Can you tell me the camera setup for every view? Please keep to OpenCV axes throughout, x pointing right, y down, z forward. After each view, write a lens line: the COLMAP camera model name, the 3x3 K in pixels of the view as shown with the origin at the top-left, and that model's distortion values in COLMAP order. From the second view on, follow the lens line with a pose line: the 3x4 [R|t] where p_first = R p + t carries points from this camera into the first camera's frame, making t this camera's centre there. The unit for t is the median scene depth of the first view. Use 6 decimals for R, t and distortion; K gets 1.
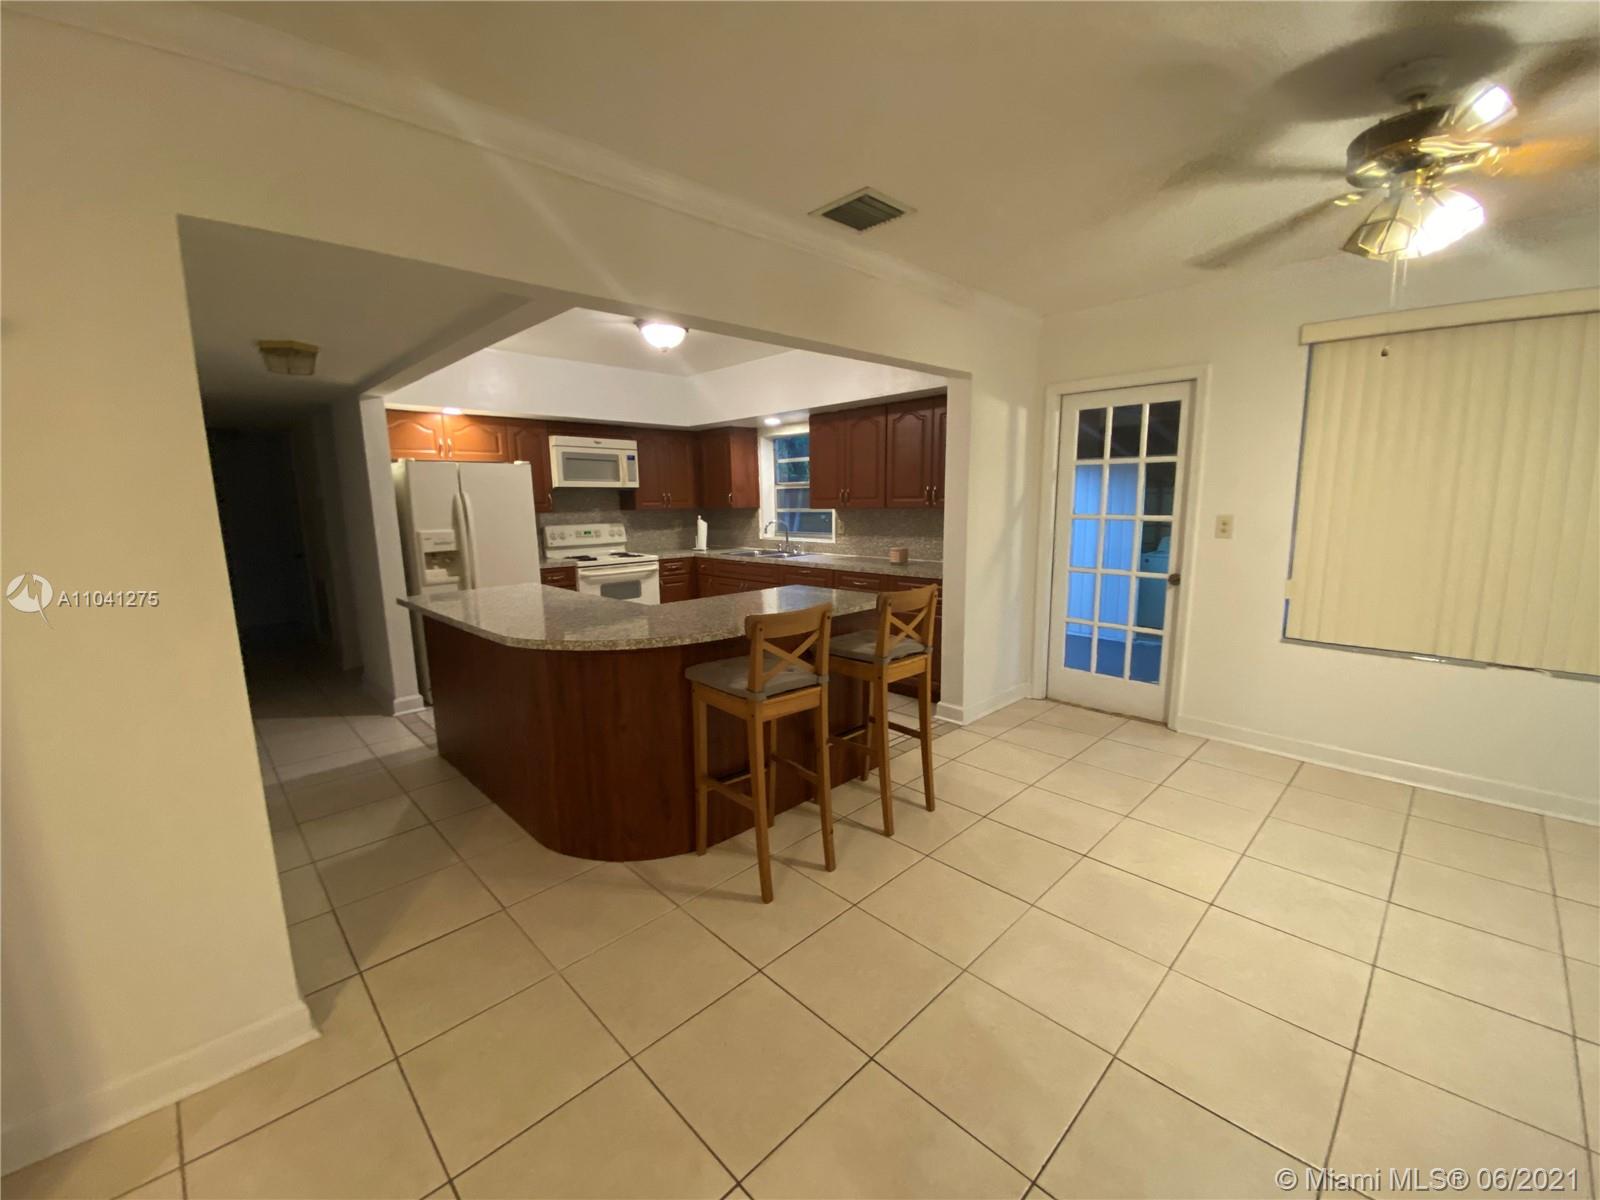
lens RADIAL K [[649.5, 0, 800.0], [0, 649.5, 600.0], [0, 0, 1]] dist [0.026258, -0.023033]
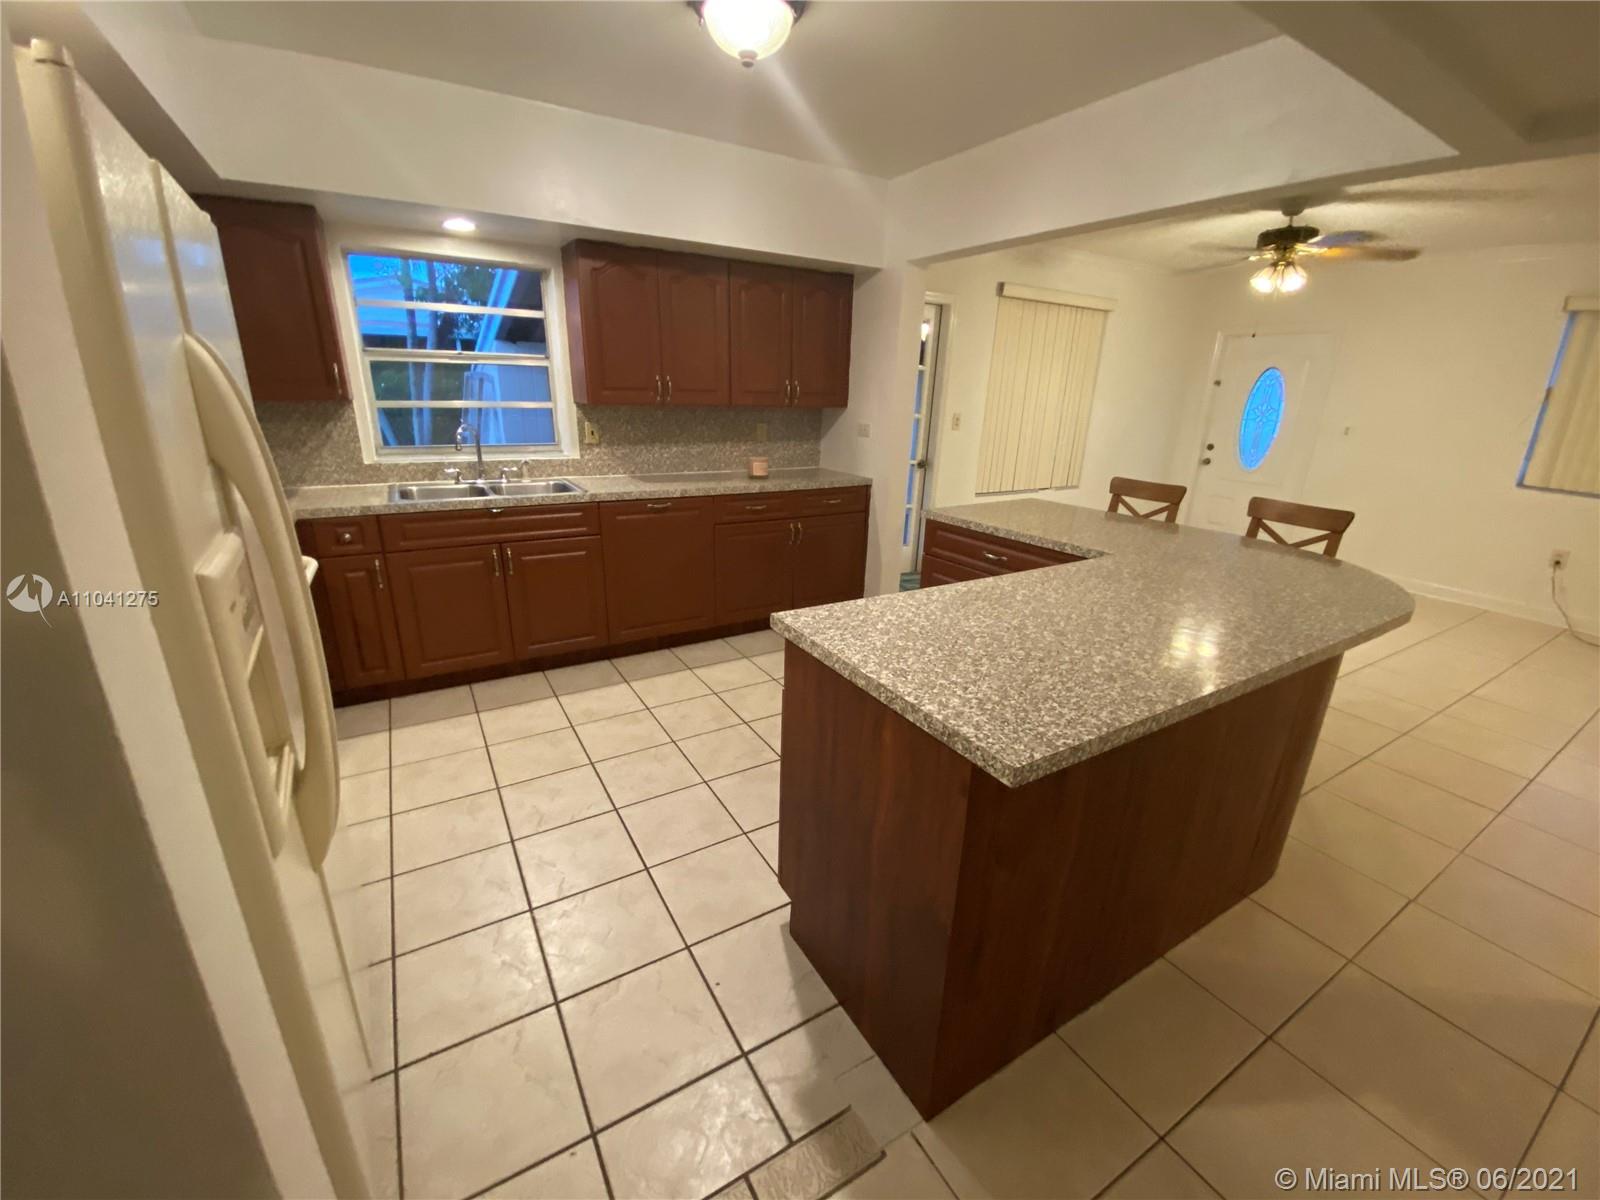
lens RADIAL K [[649.5, 0, 800.0], [0, 649.5, 600.0], [0, 0, 1]] dist [0.026258, -0.023033]
pose [[0.217698, -0.282160, 0.934341, -0.760387], [0.121669, 0.957679, 0.260860, -0.134039], [-0.968403, 0.056892, 0.242815, 0.893204]]
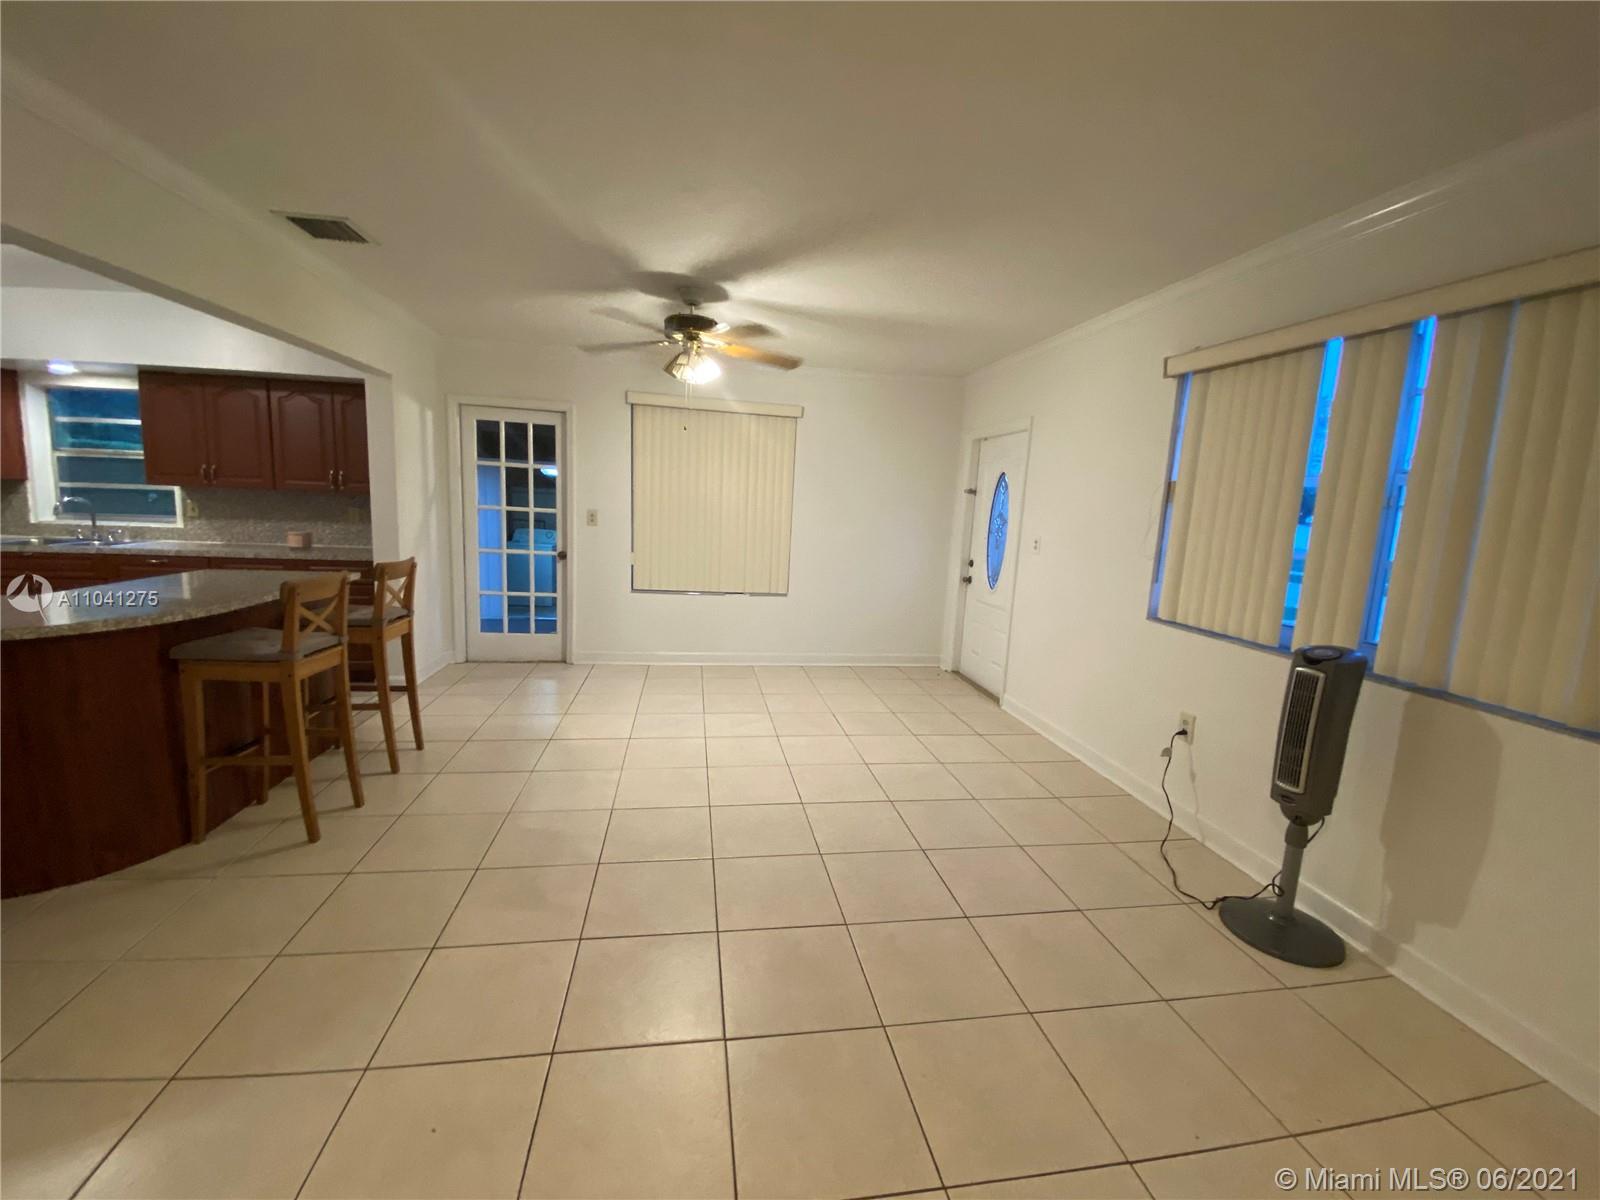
lens RADIAL K [[649.5, 0, 800.0], [0, 649.5, 600.0], [0, 0, 1]] dist [0.026258, -0.023033]
pose [[0.567549, -0.077497, 0.819684, -0.269069], [0.072645, 0.996391, 0.043904, 0.037314], [-0.820128, 0.034628, 0.571131, -0.188770]]
